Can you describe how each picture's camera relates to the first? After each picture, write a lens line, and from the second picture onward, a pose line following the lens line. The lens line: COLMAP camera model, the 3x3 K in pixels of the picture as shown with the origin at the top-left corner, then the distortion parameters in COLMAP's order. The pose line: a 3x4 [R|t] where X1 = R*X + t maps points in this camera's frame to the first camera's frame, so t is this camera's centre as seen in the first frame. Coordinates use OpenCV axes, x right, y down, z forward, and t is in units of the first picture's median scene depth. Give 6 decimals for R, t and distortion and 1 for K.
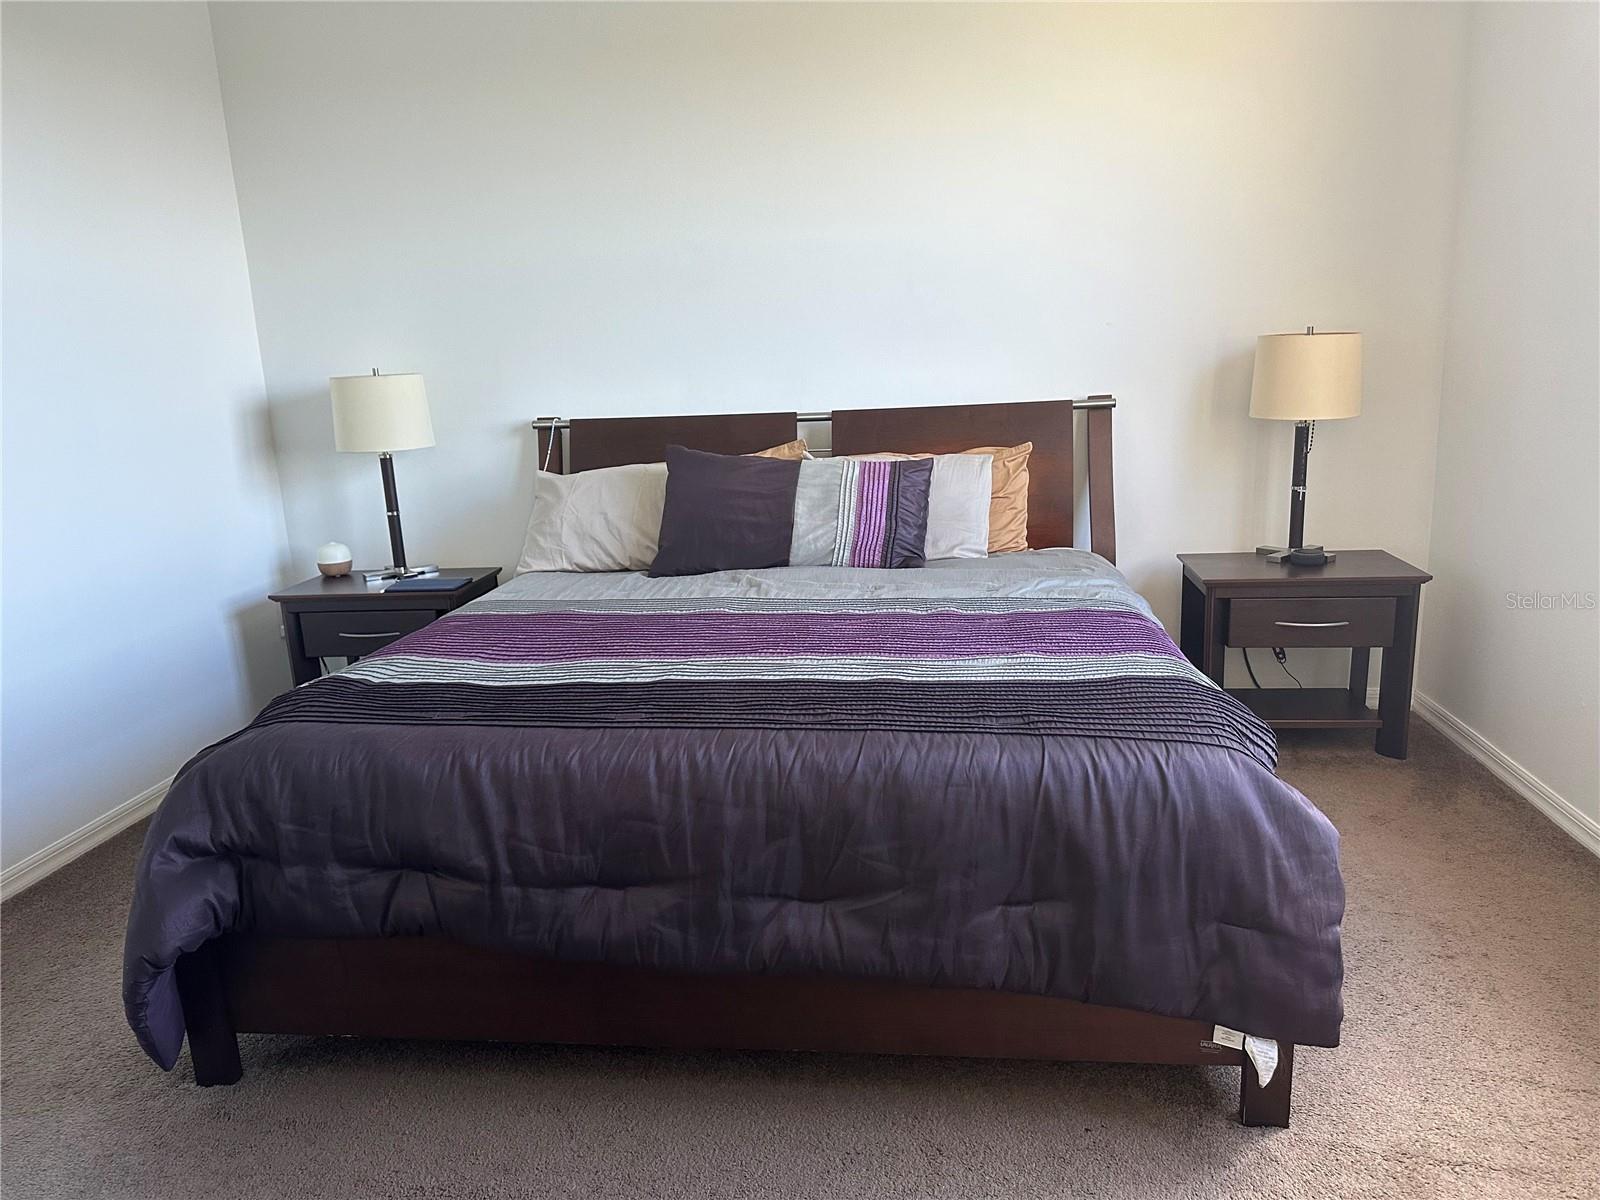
lens RADIAL K [[1103.5, 0, 808.4], [0, 1103.5, 588.3], [0, 0, 1]] dist [0.102863, -0.132378]
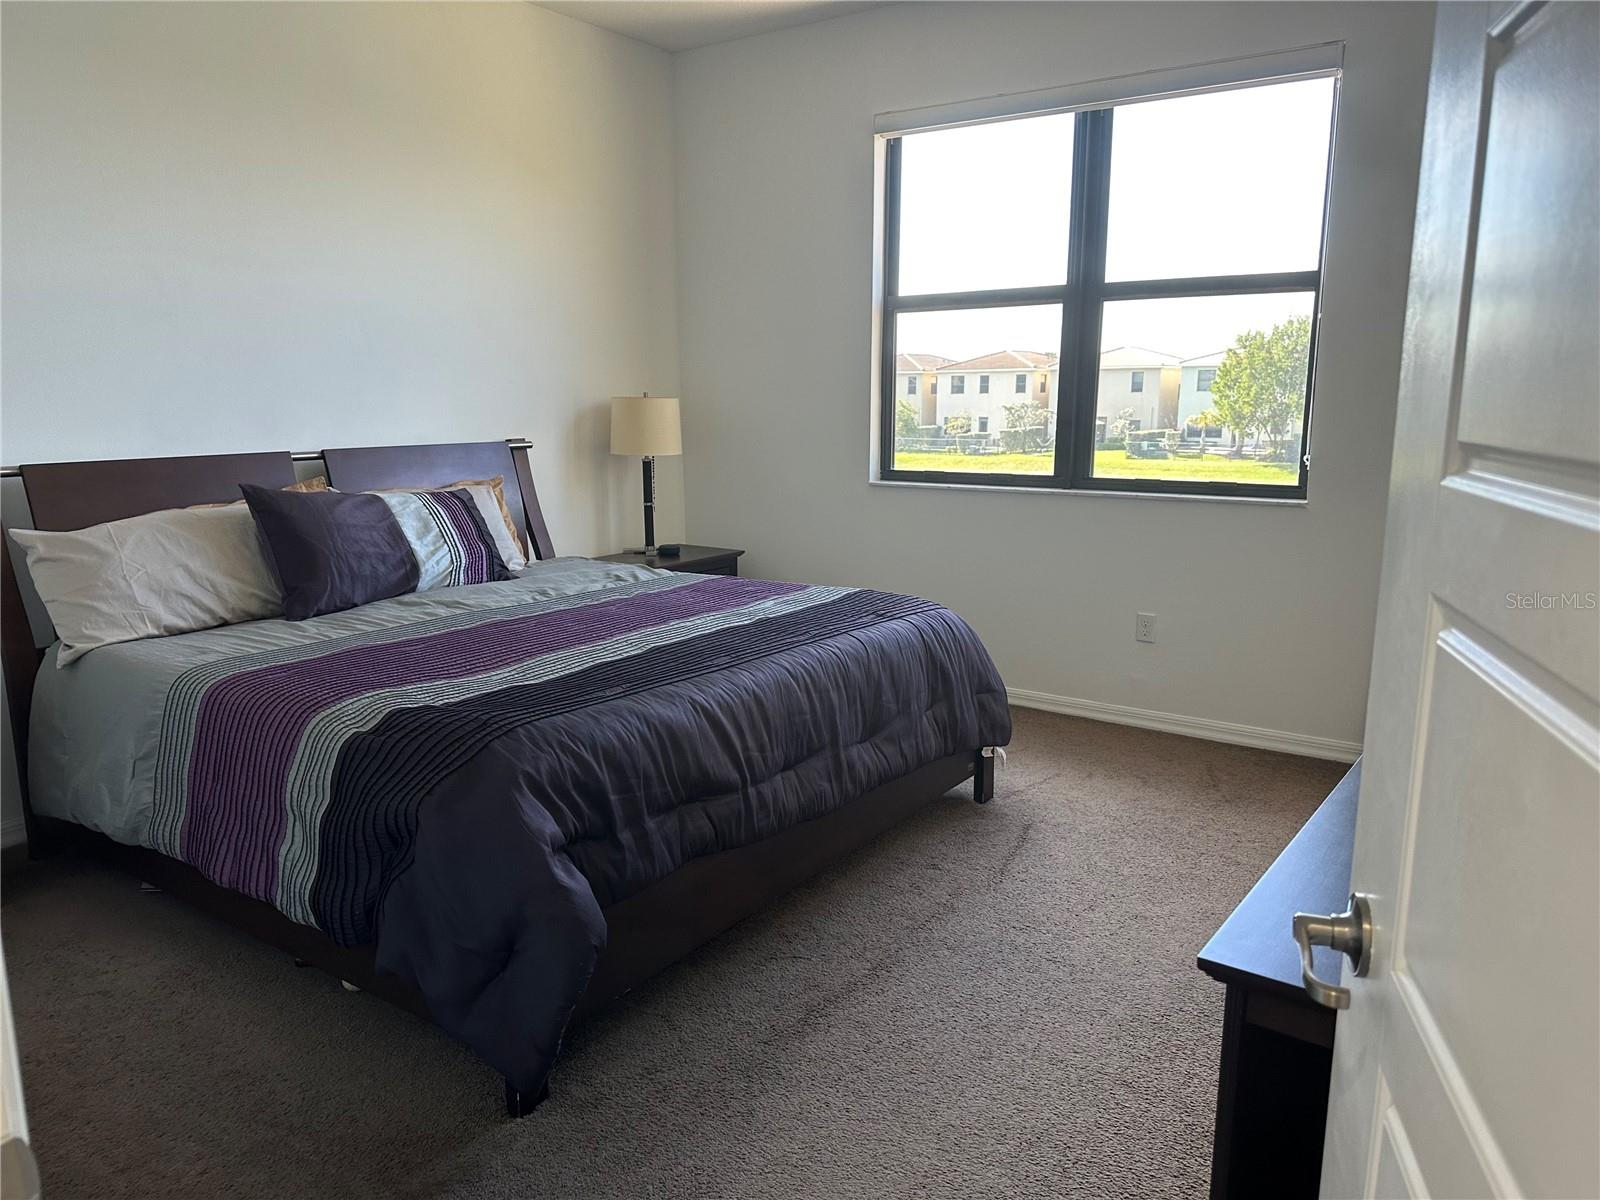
lens RADIAL K [[1103.5, 0, 808.4], [0, 1103.5, 588.3], [0, 0, 1]] dist [0.102863, -0.132378]
pose [[0.480945, -0.112506, 0.869502, -0.756279], [0.167960, 0.985187, 0.034571, 0.002402], [-0.860512, 0.129415, 0.492717, 0.156399]]
